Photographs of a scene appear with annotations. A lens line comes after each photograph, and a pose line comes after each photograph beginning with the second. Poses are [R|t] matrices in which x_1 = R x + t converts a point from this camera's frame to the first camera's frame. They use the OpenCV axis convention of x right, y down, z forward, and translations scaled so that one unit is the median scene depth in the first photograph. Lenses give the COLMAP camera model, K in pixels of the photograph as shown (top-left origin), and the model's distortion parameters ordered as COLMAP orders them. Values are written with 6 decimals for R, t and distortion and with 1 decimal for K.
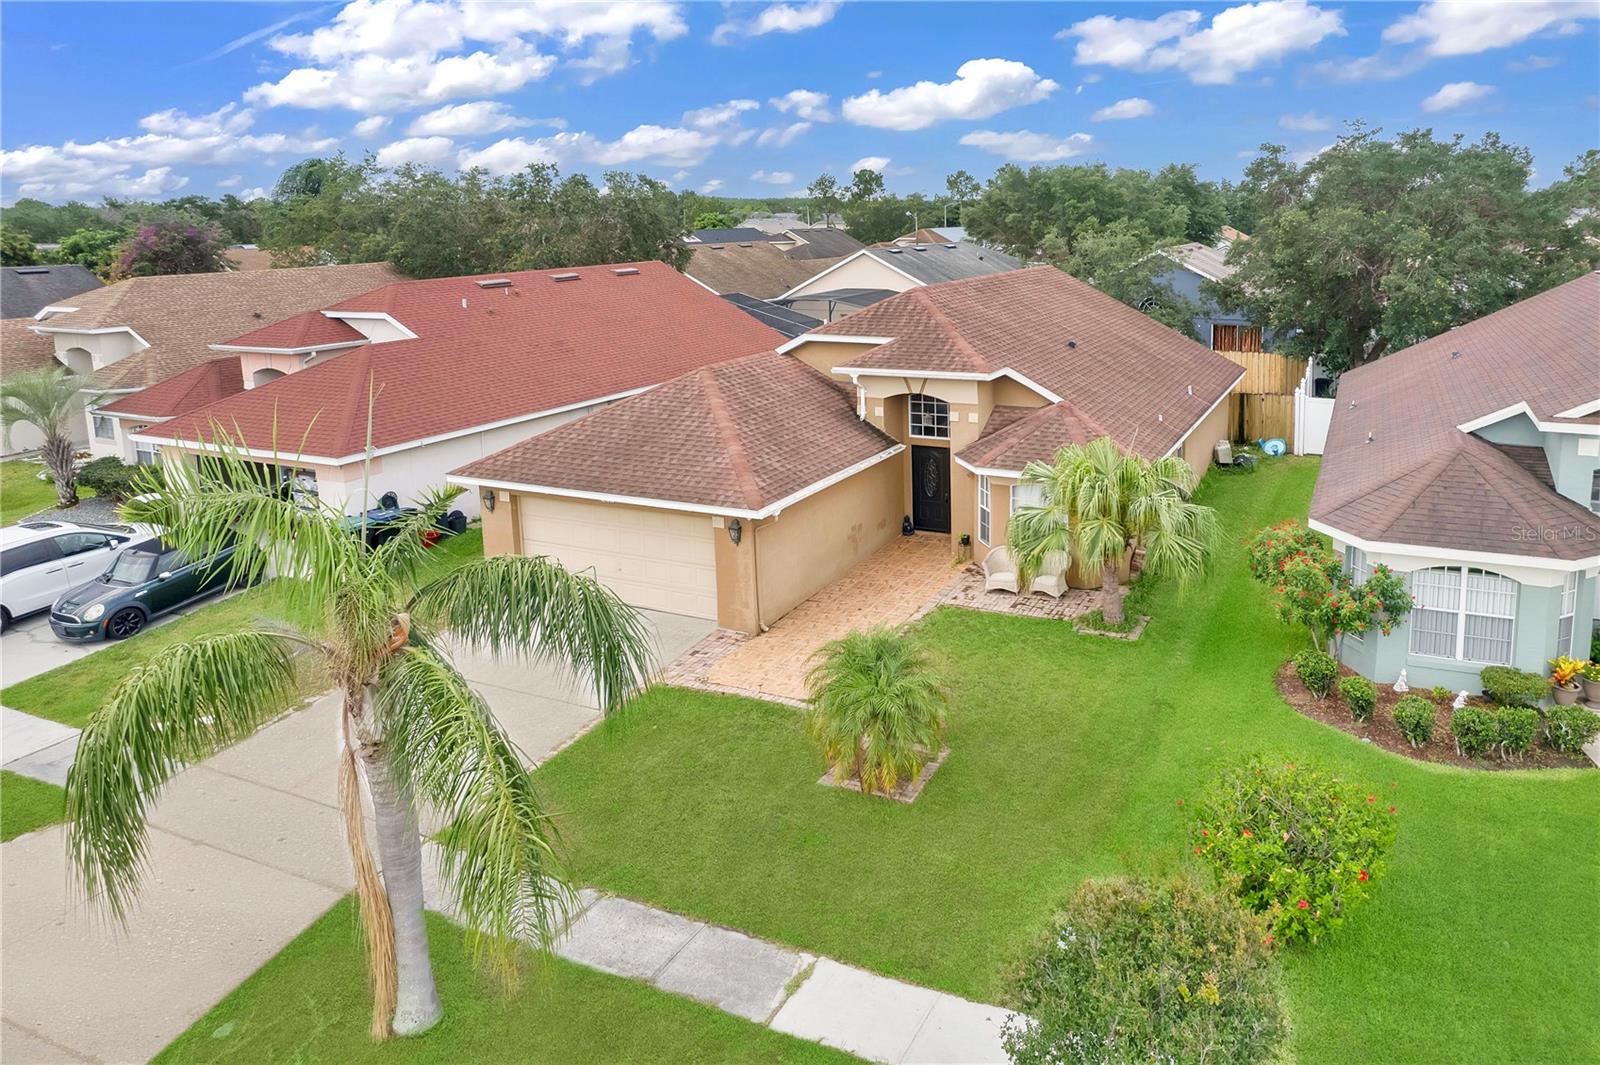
lens RADIAL K [[1020.8, 0, 800.0], [0, 1020.8, 532.5], [0, 0, 1]] dist [-0.047262, -0.001128]
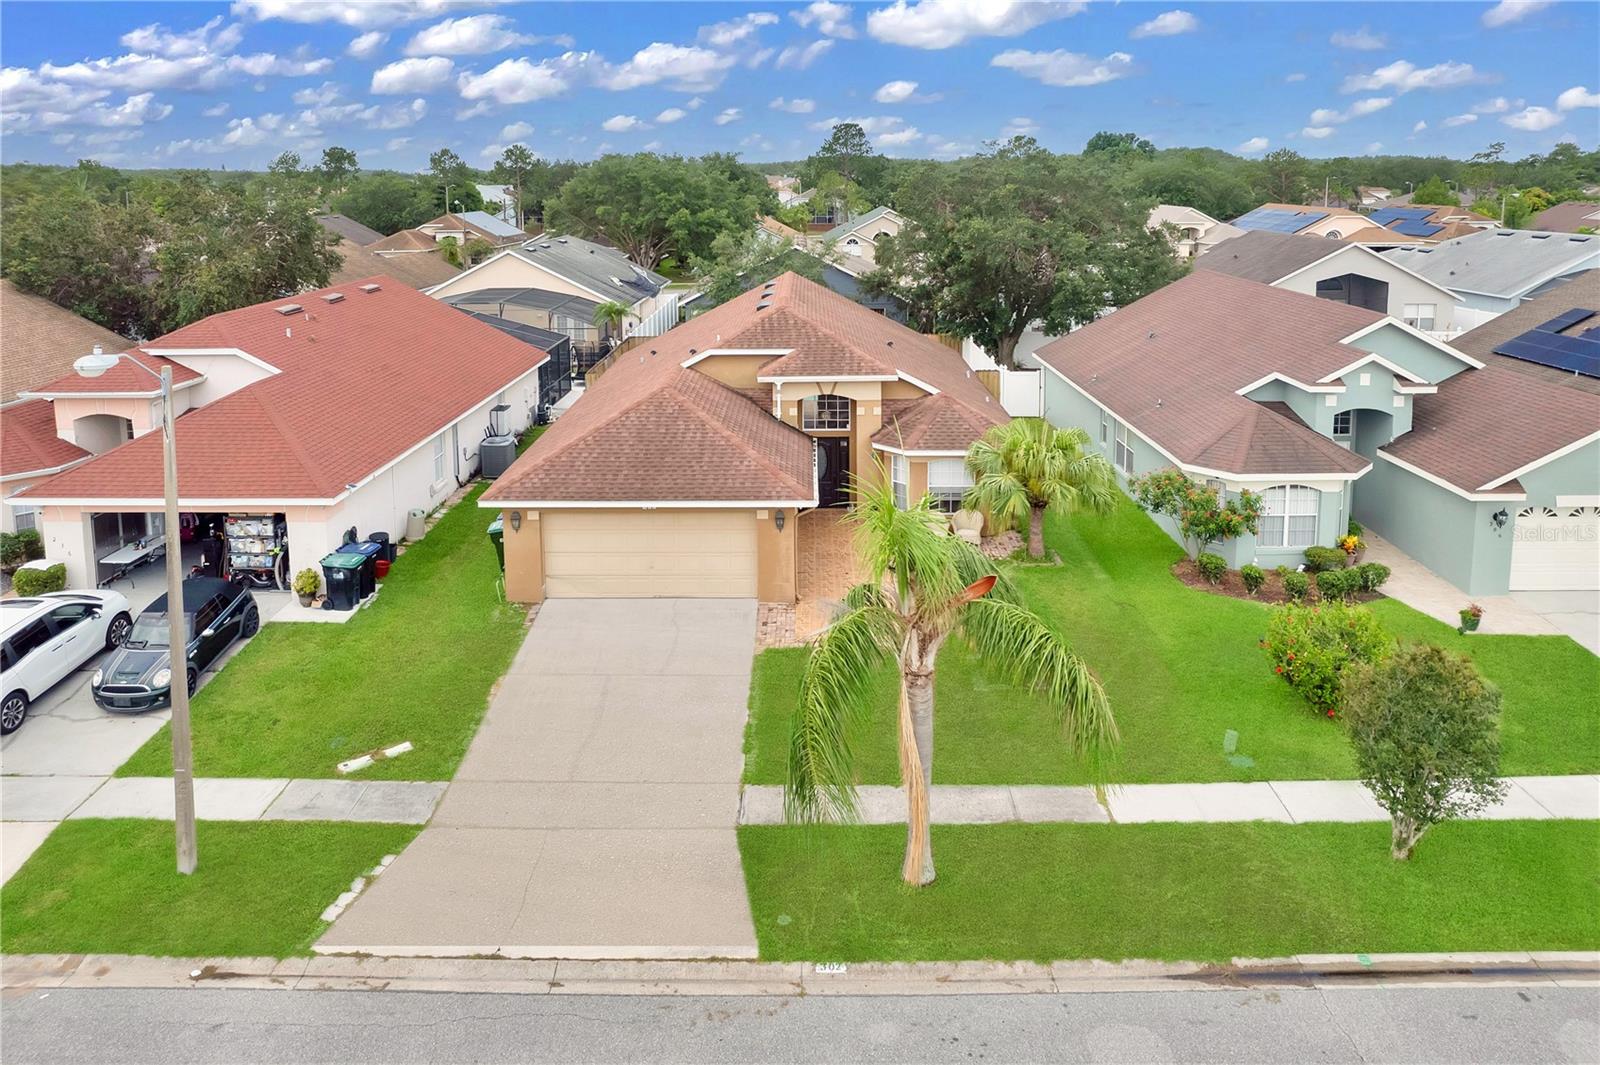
lens RADIAL K [[987.9, 0, 800.0], [0, 987.9, 532.5], [0, 0, 1]] dist [-0.036794, 0.000671]
pose [[0.925886, -0.119466, 0.358417, -0.370106], [0.113456, 0.992822, 0.037834, -0.022481], [-0.360364, 0.005635, 0.932795, -0.084470]]
